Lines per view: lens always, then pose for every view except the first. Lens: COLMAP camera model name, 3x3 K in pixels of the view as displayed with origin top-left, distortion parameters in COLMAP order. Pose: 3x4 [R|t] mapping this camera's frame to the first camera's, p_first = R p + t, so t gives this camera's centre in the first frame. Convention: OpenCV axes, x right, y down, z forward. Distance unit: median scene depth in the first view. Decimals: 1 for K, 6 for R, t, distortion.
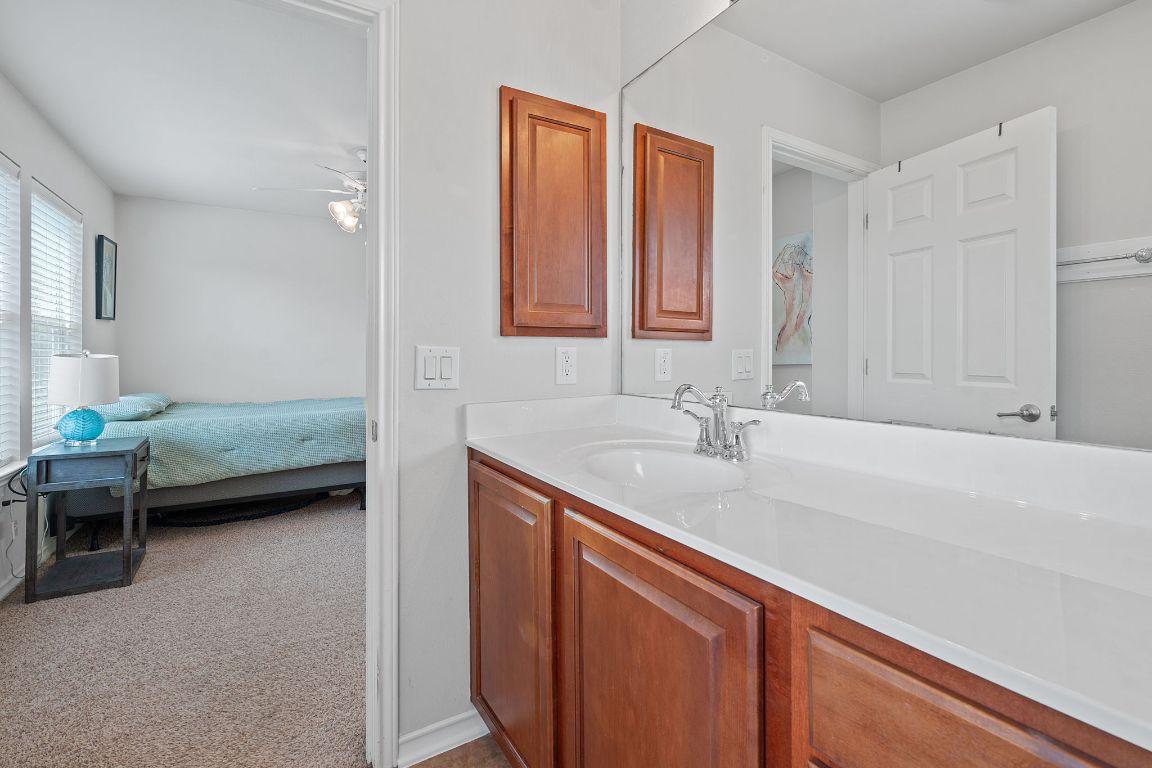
lens RADIAL K [[512.4, 0, 574.6], [0, 512.4, 346.4], [0, 0, 1]] dist [-0.001006, 0.000052]
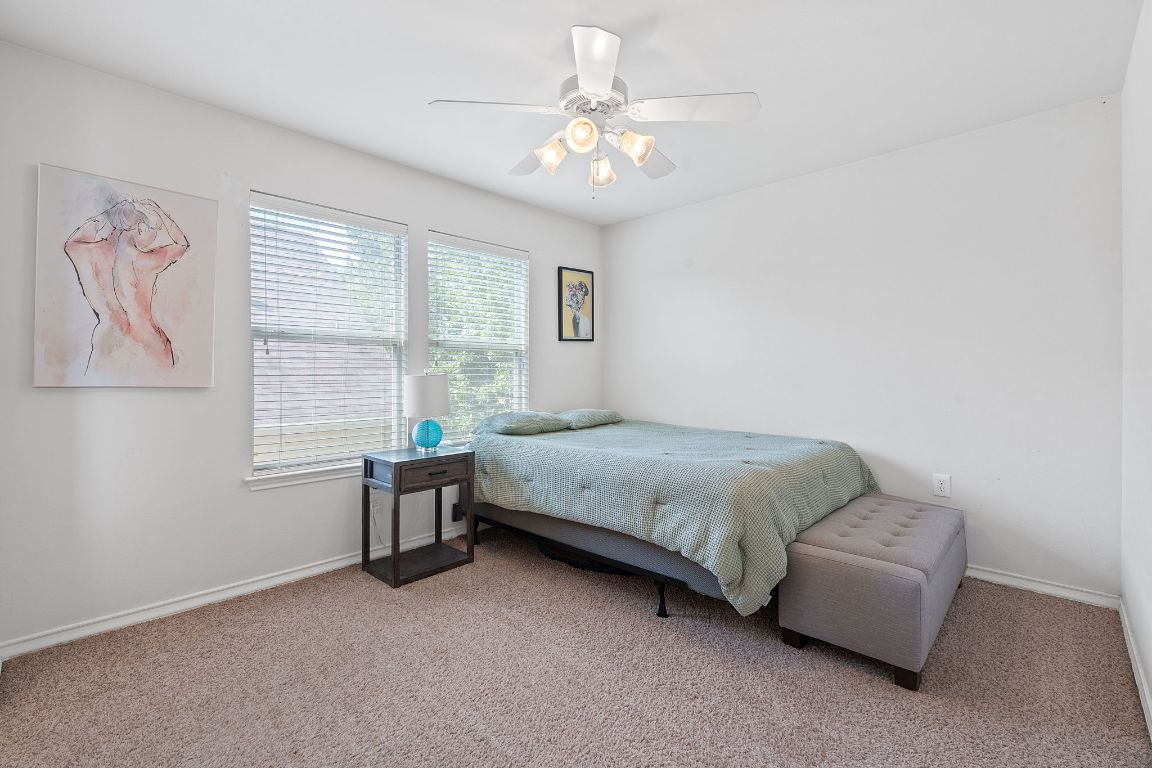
lens RADIAL K [[513.3, 0, 575.8], [0, 513.3, 380.9], [0, 0, 1]] dist [-0.005954, 0.000390]
pose [[0.265324, 0.015346, -0.964037, 0.202900], [0.014600, 0.999695, 0.019932, 0.013196], [0.964049, -0.019364, 0.265019, 0.852368]]
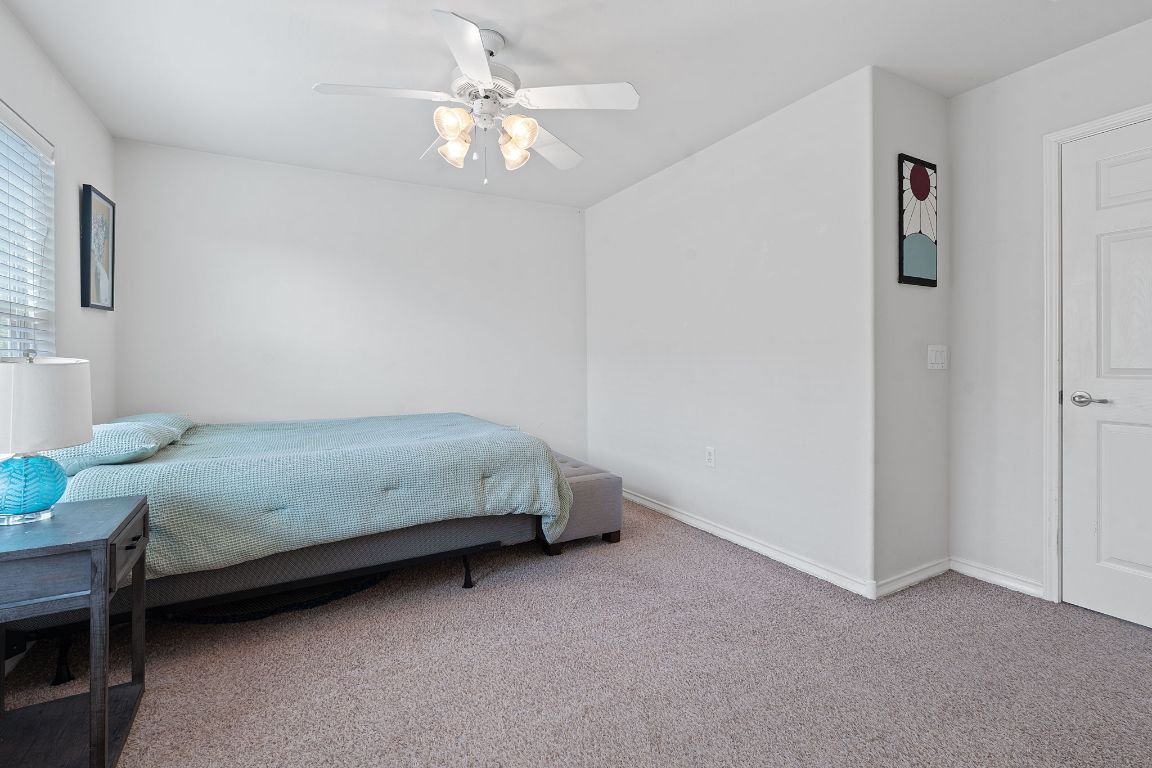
lens RADIAL K [[508.8, 0, 577.9], [0, 508.8, 355.0], [0, 0, 1]] dist [-0.000527, 0.000168]
pose [[0.999556, -0.001876, -0.029751, -0.286490], [0.002141, 0.999958, 0.008897, 0.007974], [0.029733, -0.008956, 0.999518, 0.389529]]
